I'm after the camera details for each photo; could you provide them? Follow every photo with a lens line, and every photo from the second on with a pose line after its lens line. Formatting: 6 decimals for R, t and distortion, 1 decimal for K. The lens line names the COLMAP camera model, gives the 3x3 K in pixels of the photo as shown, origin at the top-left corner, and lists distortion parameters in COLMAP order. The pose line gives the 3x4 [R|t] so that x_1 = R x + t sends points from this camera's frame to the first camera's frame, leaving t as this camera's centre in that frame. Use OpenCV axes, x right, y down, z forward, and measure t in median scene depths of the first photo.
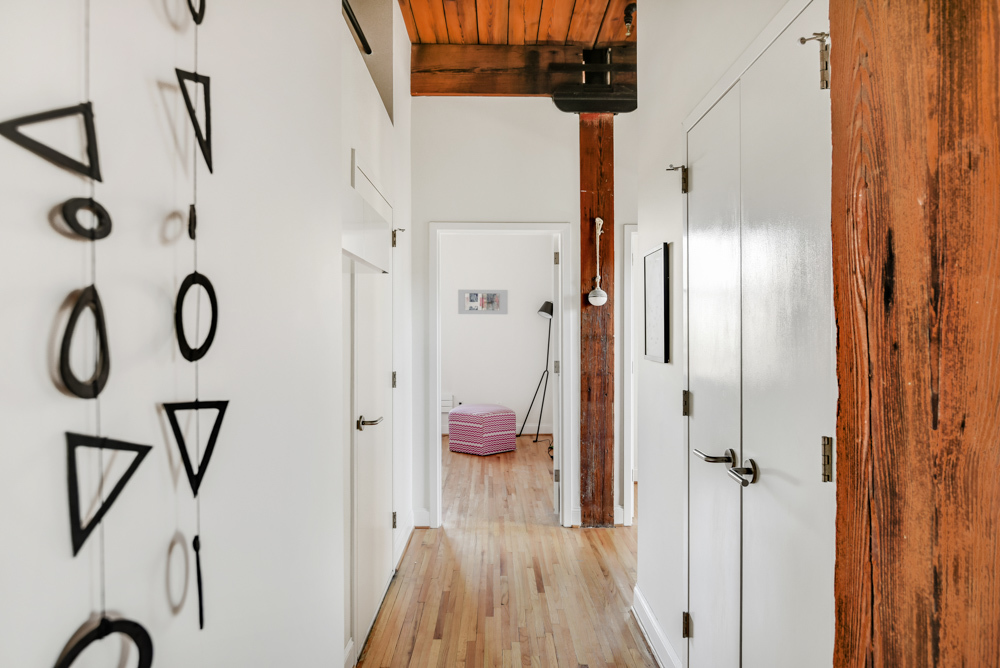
lens RADIAL K [[570.8, 0, 505.3], [0, 570.8, 336.8], [0, 0, 1]] dist [0.001383, 0.000414]
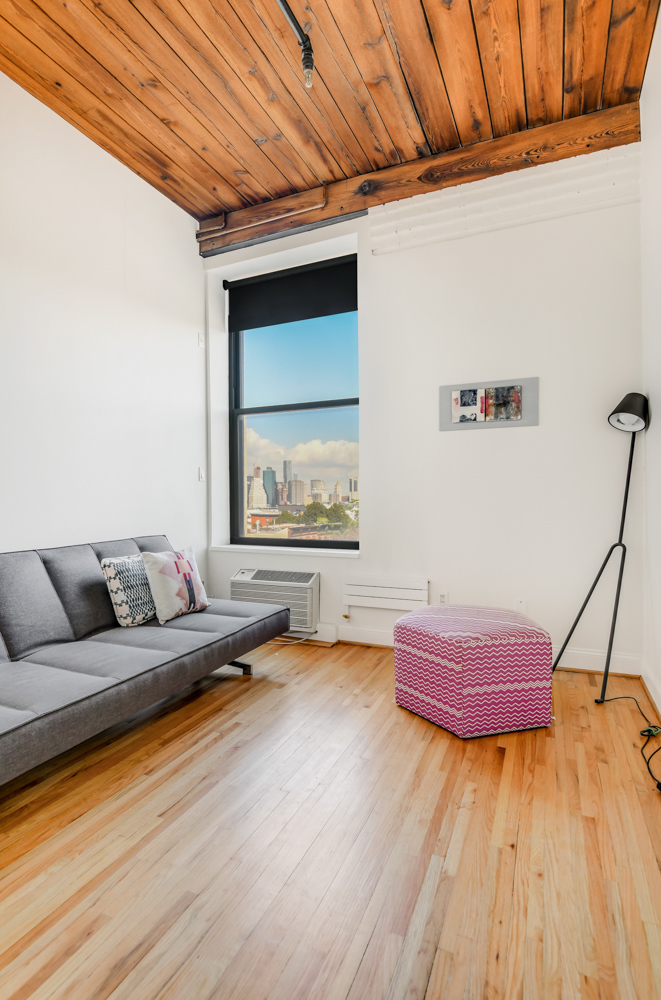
lens RADIAL K [[479.8, 0, 323.7], [0, 479.8, 504.4], [0, 0, 1]] dist [0.002900, 0.000040]
pose [[0.896945, 0.007778, -0.442074, 0.026344], [-0.007332, 0.999969, 0.002717, 0.036169], [0.442082, 0.000804, 0.896974, 0.668740]]
